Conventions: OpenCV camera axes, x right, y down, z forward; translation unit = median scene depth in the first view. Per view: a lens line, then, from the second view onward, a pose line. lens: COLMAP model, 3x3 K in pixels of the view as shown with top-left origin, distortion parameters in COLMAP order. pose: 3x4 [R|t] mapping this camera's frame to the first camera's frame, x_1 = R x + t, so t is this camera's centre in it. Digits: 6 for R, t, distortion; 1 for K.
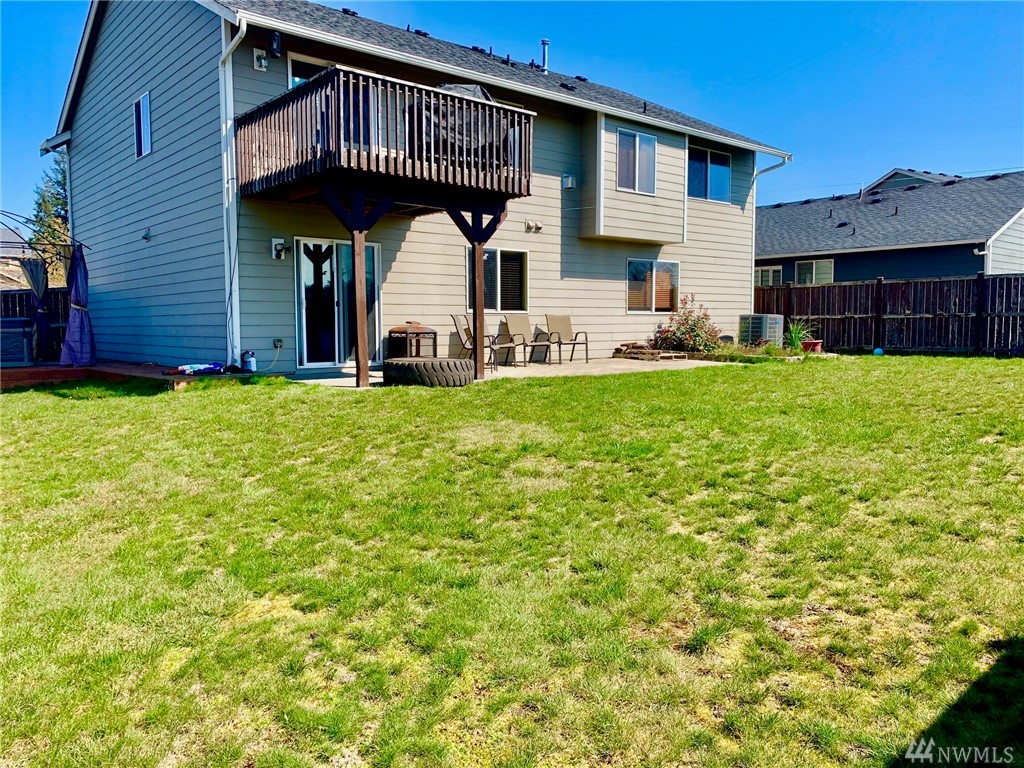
lens RADIAL K [[779.0, 0, 503.3], [0, 779.0, 382.0], [0, 0, 1]] dist [0.079089, -0.138573]
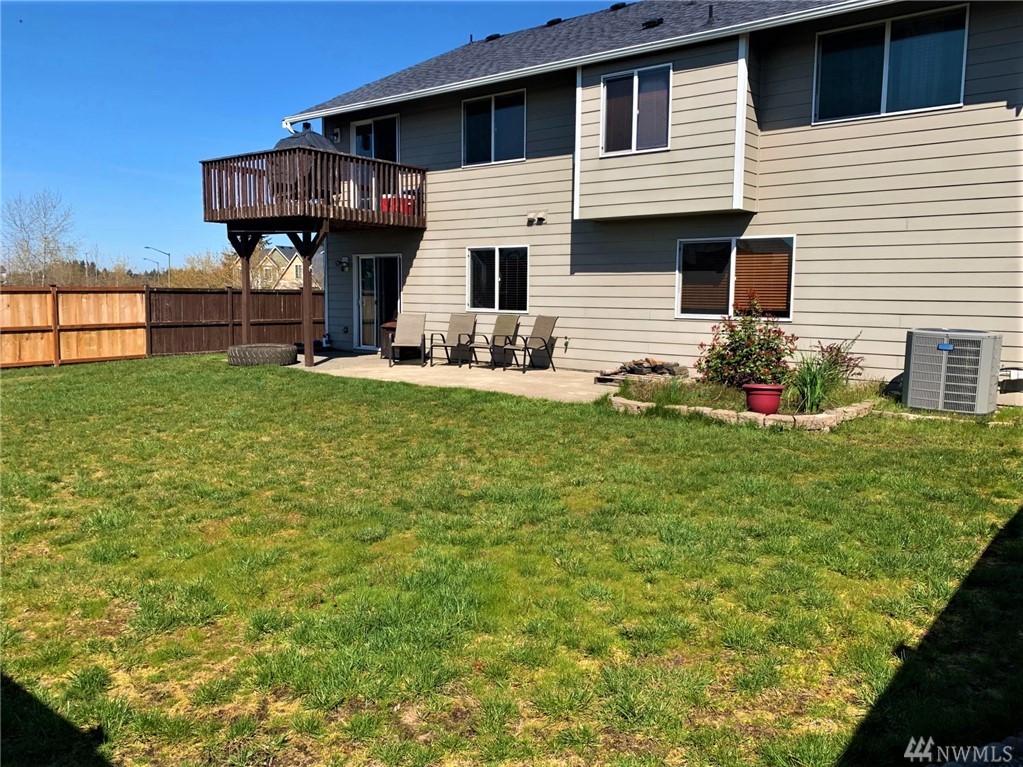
lens RADIAL K [[778.2, 0, 502.8], [0, 778.2, 381.5], [0, 0, 1]] dist [0.079089, -0.138573]
pose [[0.202063, 0.111422, -0.973014, 0.926363], [-0.089833, 0.991428, 0.094876, -0.092131], [0.975244, 0.068238, 0.210340, 0.774347]]
